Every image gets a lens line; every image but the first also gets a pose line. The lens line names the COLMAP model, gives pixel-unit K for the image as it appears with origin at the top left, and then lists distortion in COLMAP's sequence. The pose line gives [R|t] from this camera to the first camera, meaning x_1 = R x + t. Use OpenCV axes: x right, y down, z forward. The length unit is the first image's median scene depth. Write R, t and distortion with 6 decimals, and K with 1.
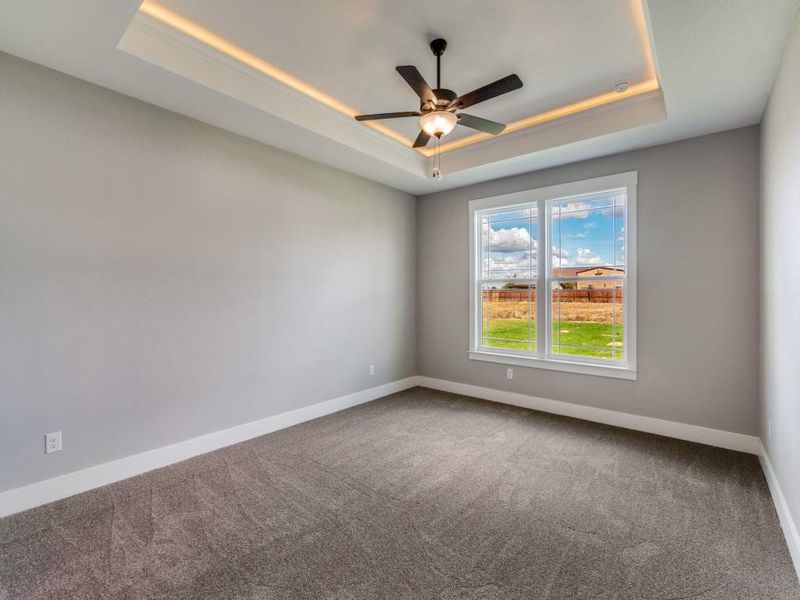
lens RADIAL K [[361.3, 0, 400.2], [0, 361.3, 296.9], [0, 0, 1]] dist [-0.001547, 0.001111]
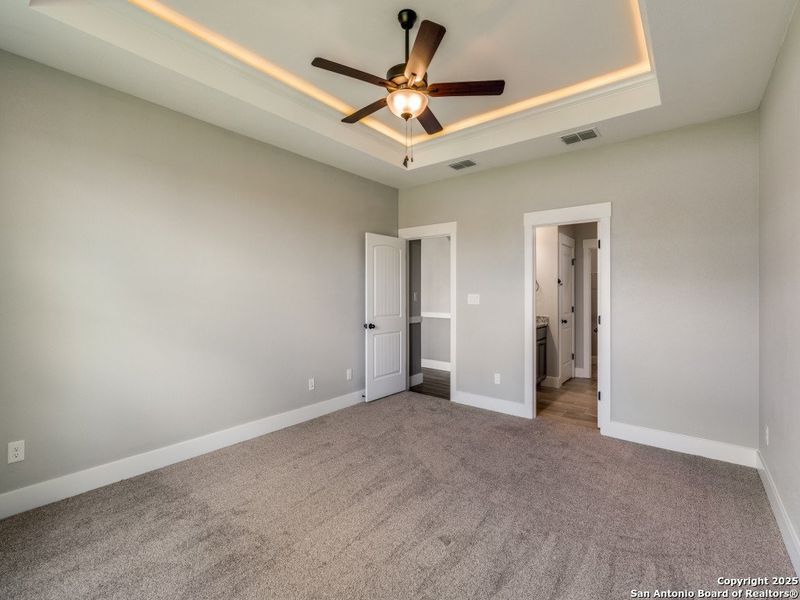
lens RADIAL K [[361.3, 0, 400.2], [0, 361.3, 296.9], [0, 0, 1]] dist [-0.001547, 0.001111]
pose [[0.999983, 0.002404, 0.005401, 0.085416], [-0.002380, 0.999987, -0.004404, 0.001500], [-0.005412, 0.004391, 0.999976, 0.105382]]
